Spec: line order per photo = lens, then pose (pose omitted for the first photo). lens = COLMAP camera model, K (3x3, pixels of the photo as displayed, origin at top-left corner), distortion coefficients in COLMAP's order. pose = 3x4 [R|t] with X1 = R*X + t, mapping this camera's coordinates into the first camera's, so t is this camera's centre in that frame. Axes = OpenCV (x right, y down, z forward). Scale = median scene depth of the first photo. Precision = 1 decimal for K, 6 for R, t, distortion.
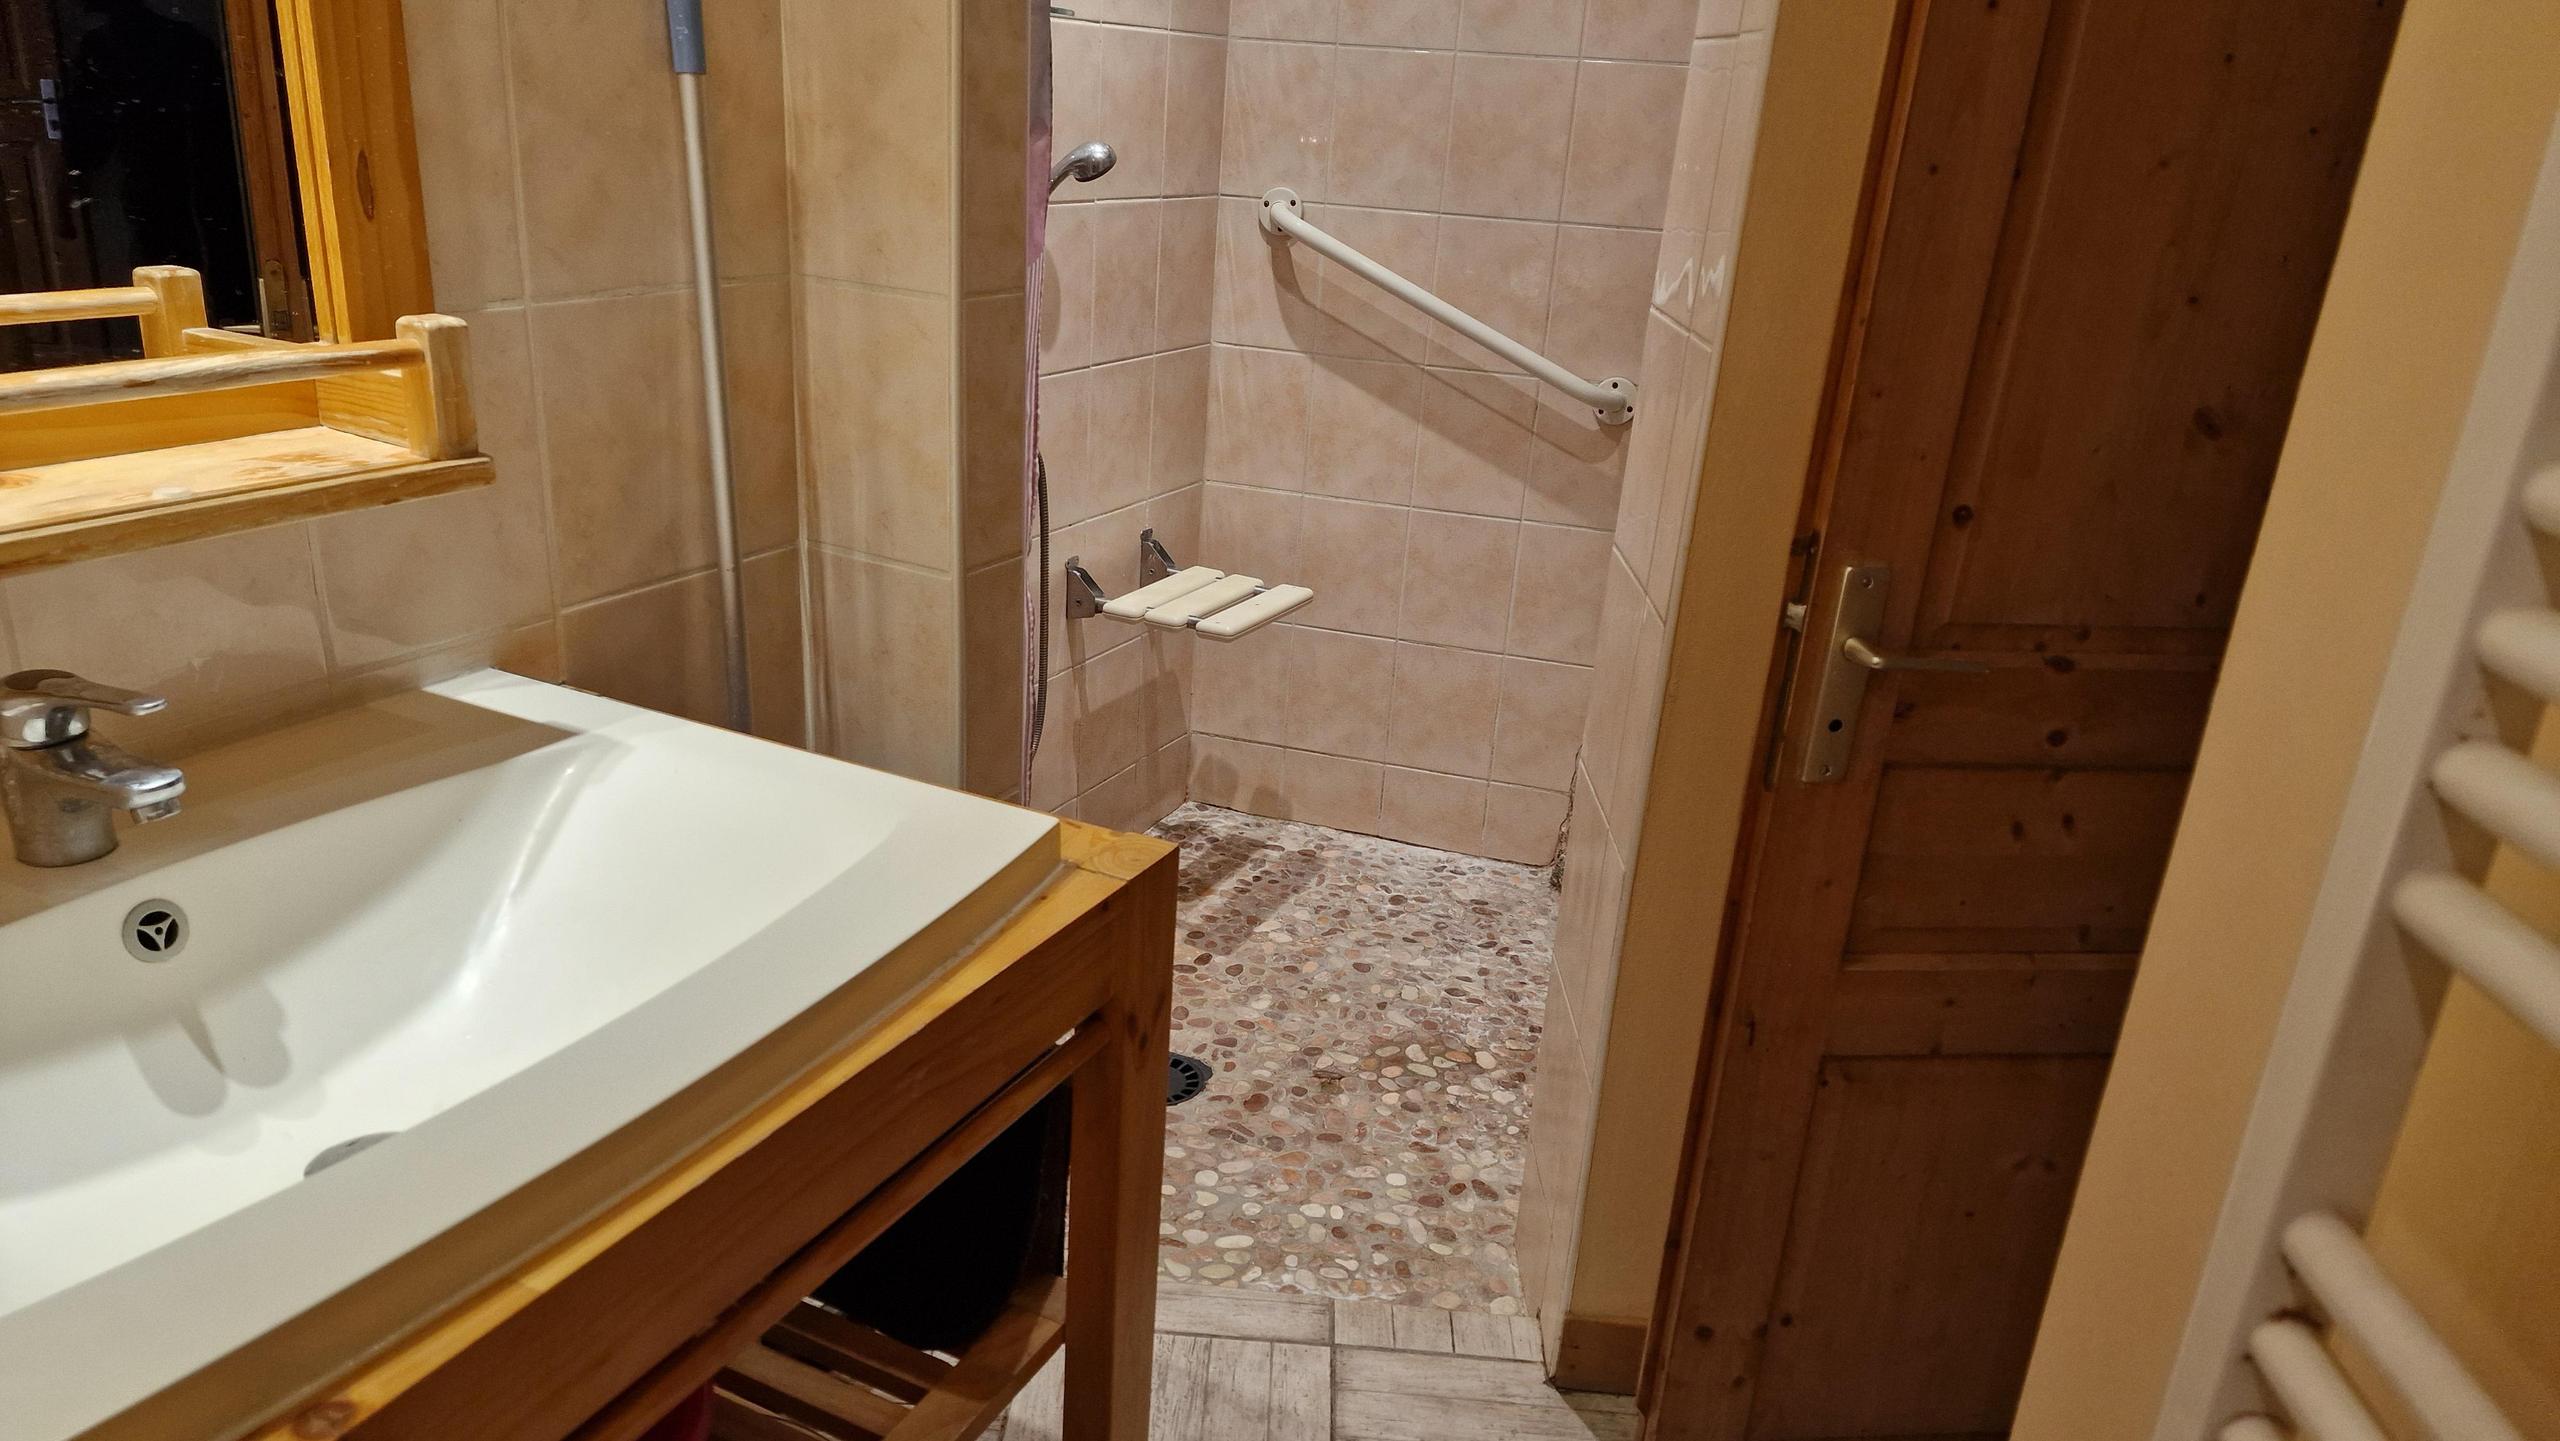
lens RADIAL K [[1727.4, 0, 1270.7], [0, 1727.4, 763.7], [0, 0, 1]] dist [0.177909, -0.407297]
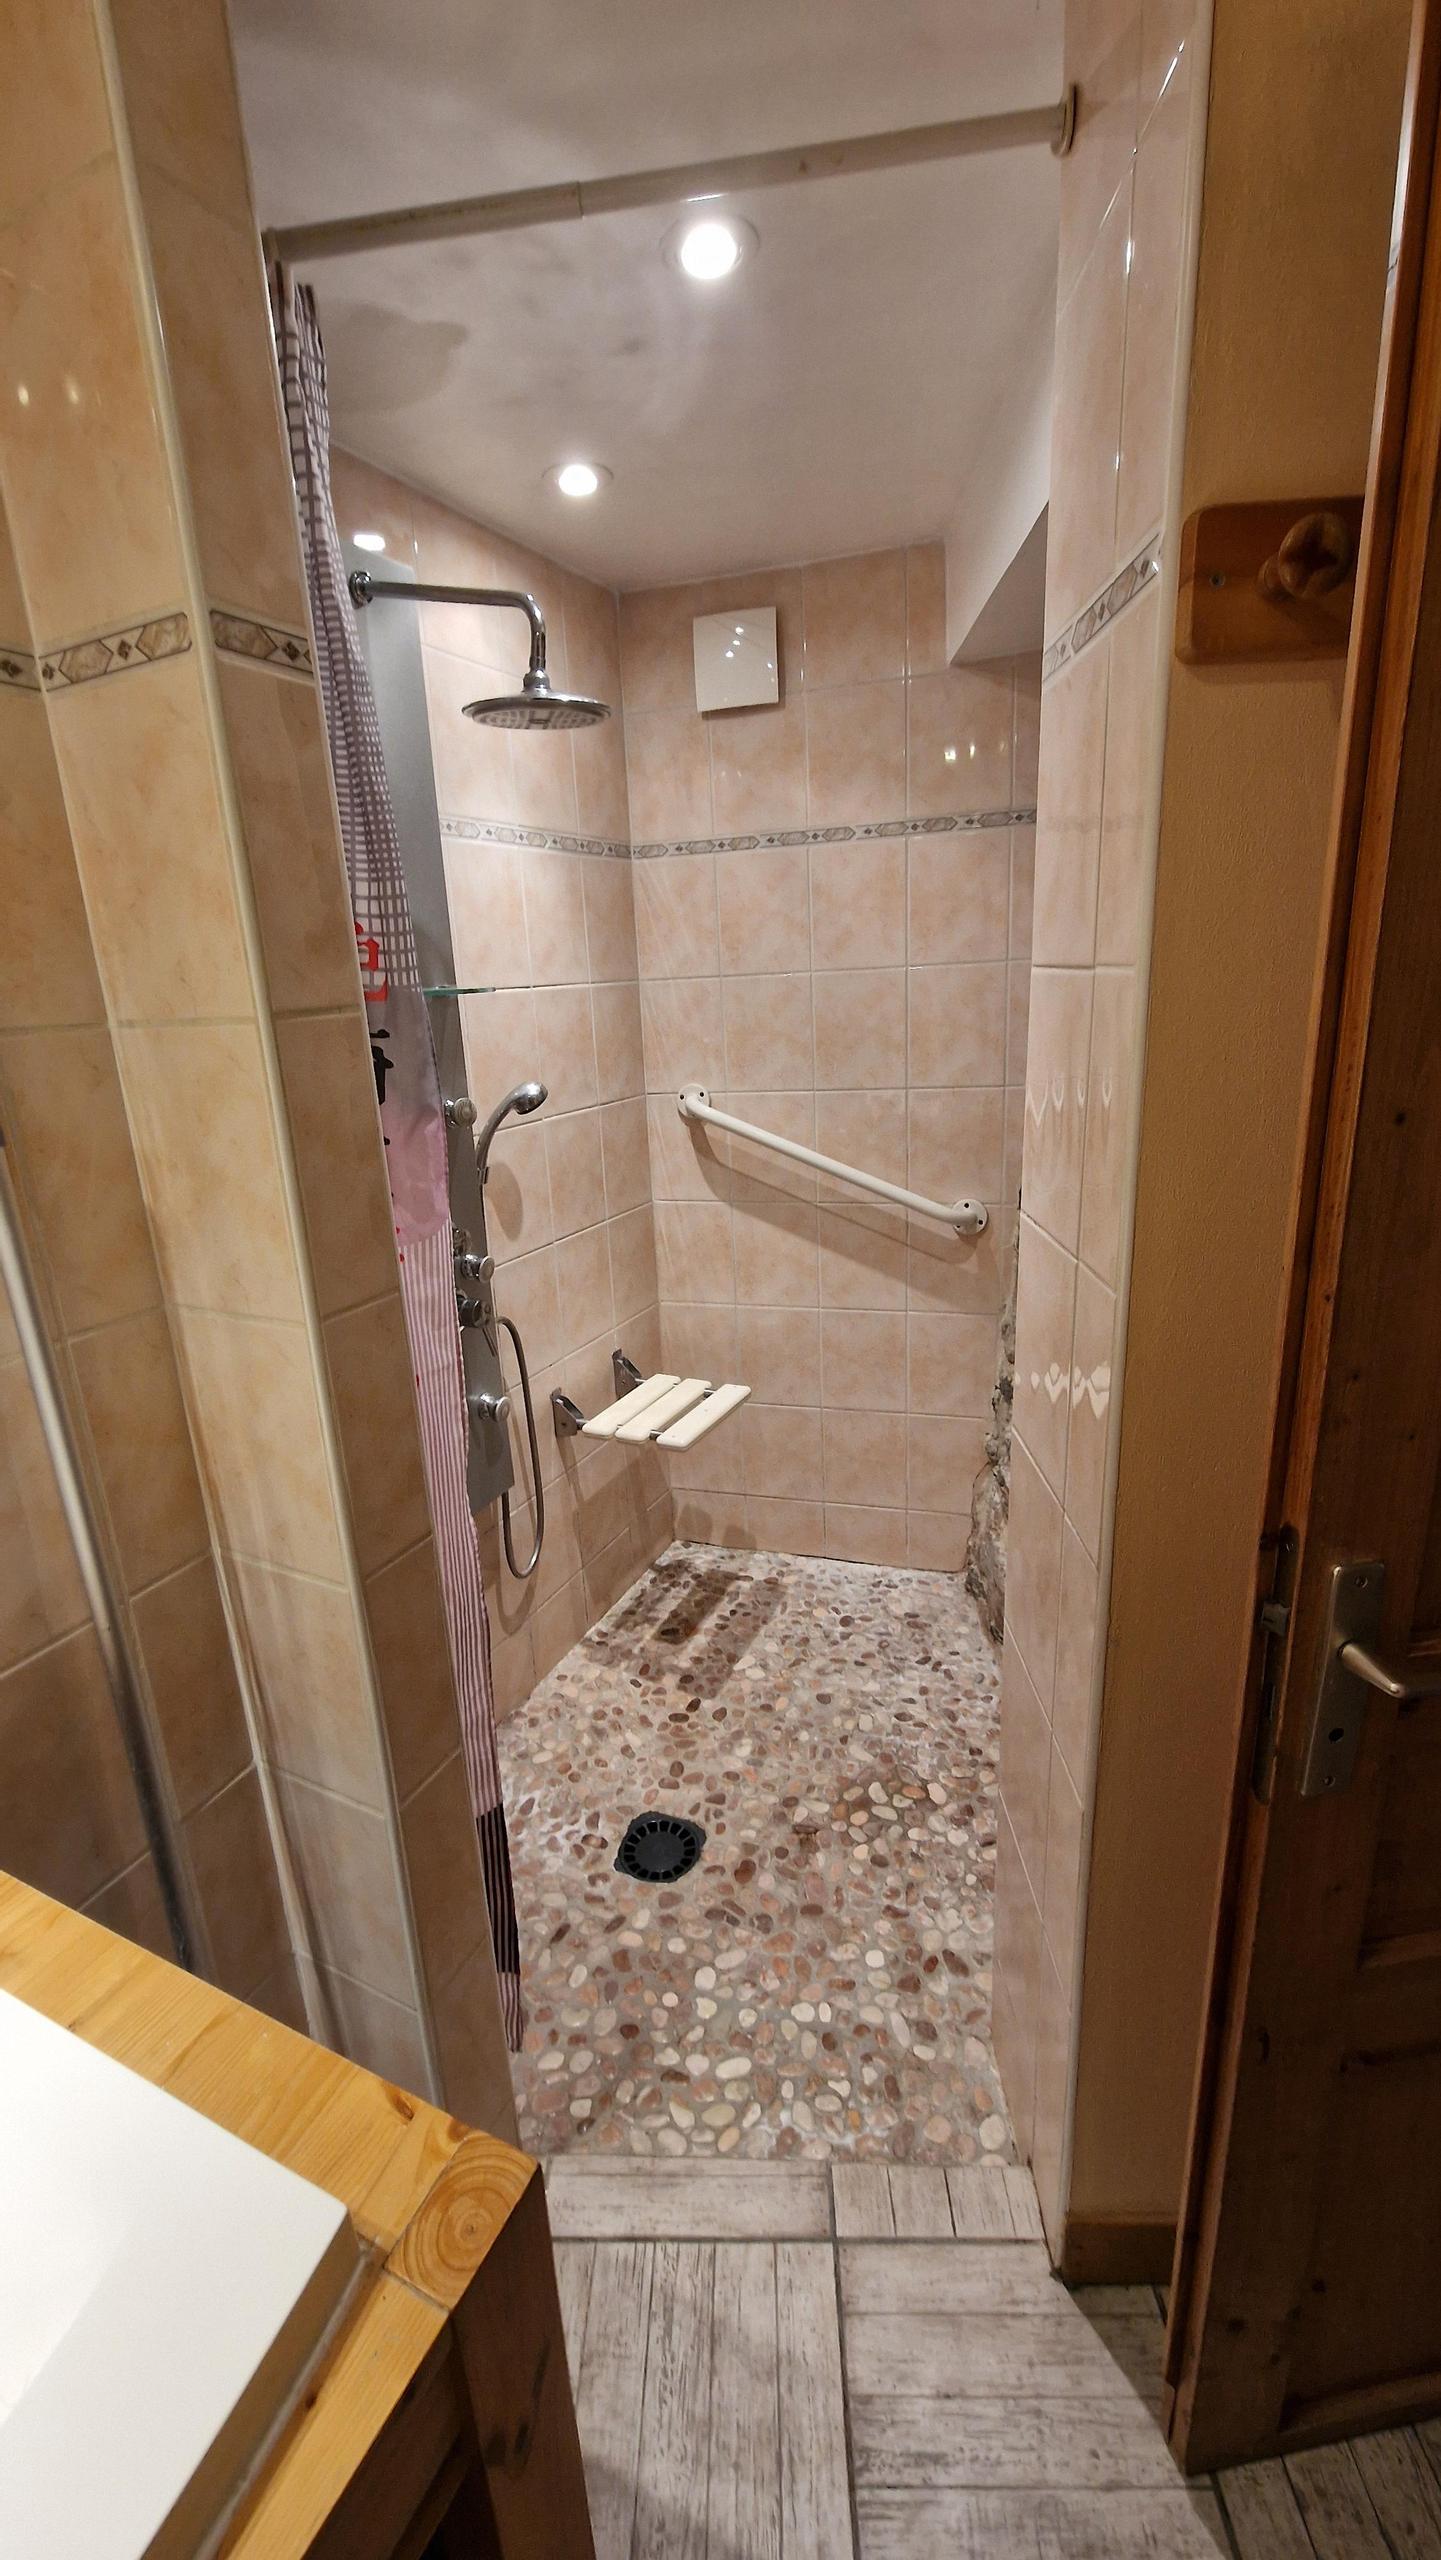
lens RADIAL K [[1057.4, 0, 720.5], [0, 1057.4, 1280.0], [0, 0, 1]] dist [-0.001418, -0.000127]
pose [[0.993452, -0.111459, -0.025095, 0.033101], [0.108898, 0.990232, -0.087069, -0.121084], [0.034555, 0.083766, 0.995886, 0.242805]]
